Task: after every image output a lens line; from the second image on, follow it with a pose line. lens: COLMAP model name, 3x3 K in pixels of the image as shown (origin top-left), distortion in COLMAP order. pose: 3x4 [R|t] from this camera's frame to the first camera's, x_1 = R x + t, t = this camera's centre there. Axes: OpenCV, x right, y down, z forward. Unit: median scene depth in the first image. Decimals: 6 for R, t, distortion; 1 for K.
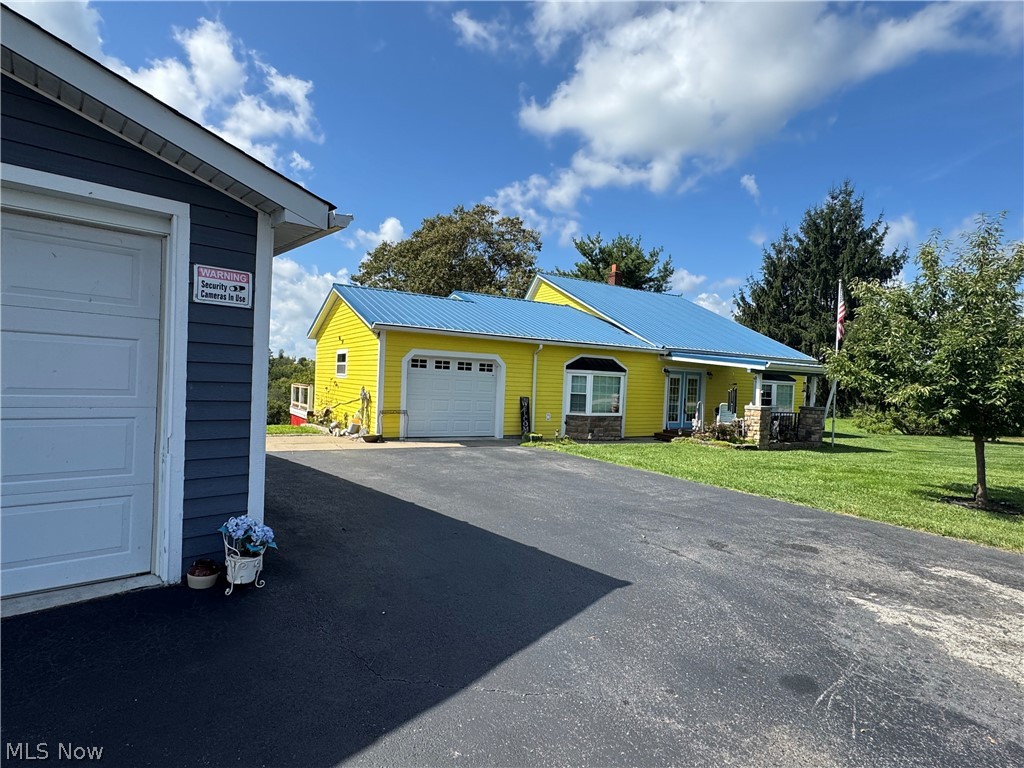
lens RADIAL K [[529.8, 0, 512.0], [0, 529.8, 384.0], [0, 0, 1]] dist [0.004378, 0.000769]
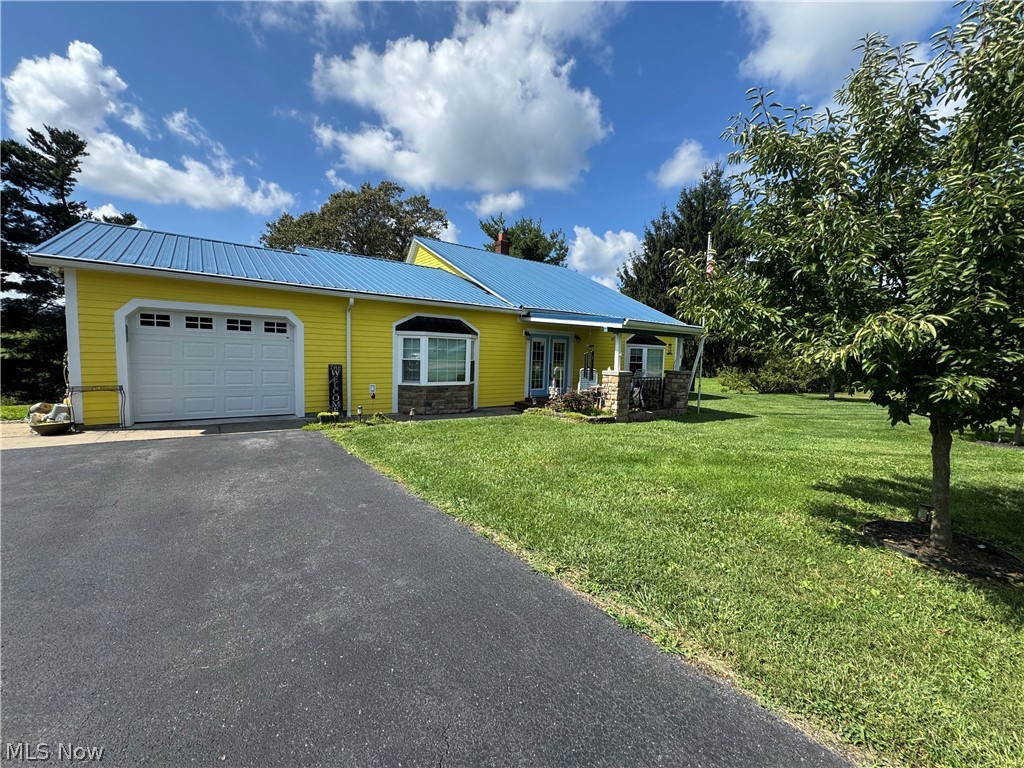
lens RADIAL K [[407.7, 0, 508.8], [0, 407.7, 383.3], [0, 0, 1]] dist [0.000629, -0.000106]
pose [[0.995096, -0.019321, 0.097011, 0.214355], [0.012611, 0.997515, 0.069309, 0.012669], [-0.098110, -0.067746, 0.992867, 0.340260]]
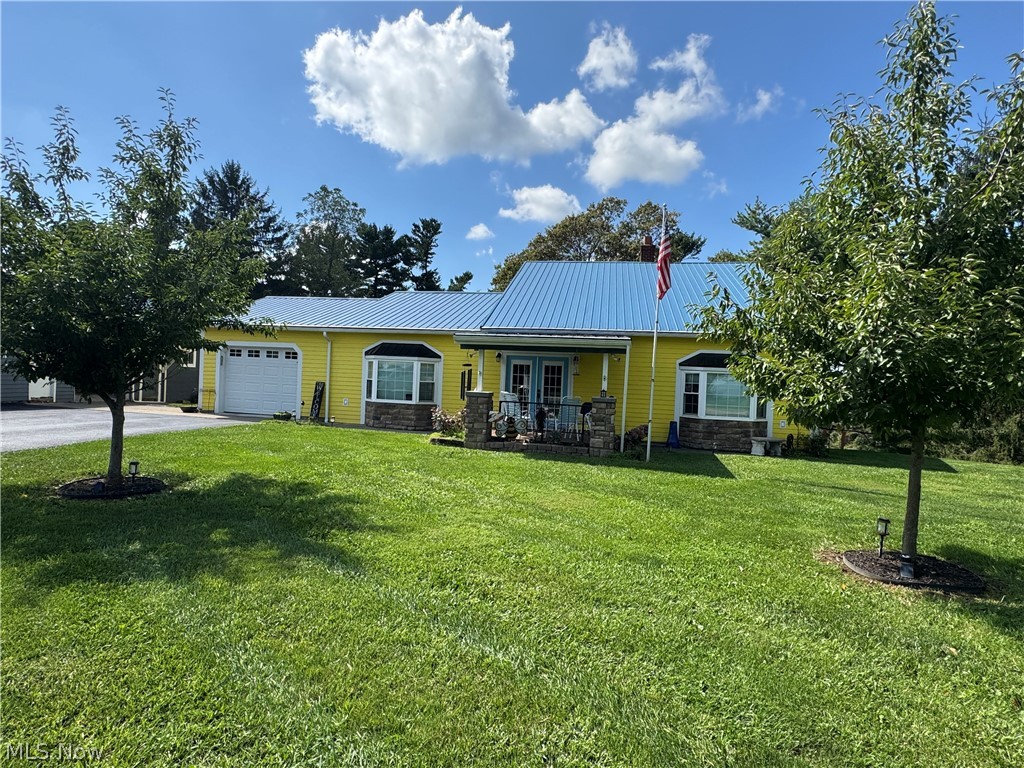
lens RADIAL K [[529.8, 0, 512.0], [0, 529.8, 384.0], [0, 0, 1]] dist [0.004378, 0.000769]
pose [[0.749713, -0.004089, -0.661751, 0.976025], [-0.018362, 0.999467, -0.026979, 0.048319], [0.661509, 0.032378, 0.749238, 0.430536]]
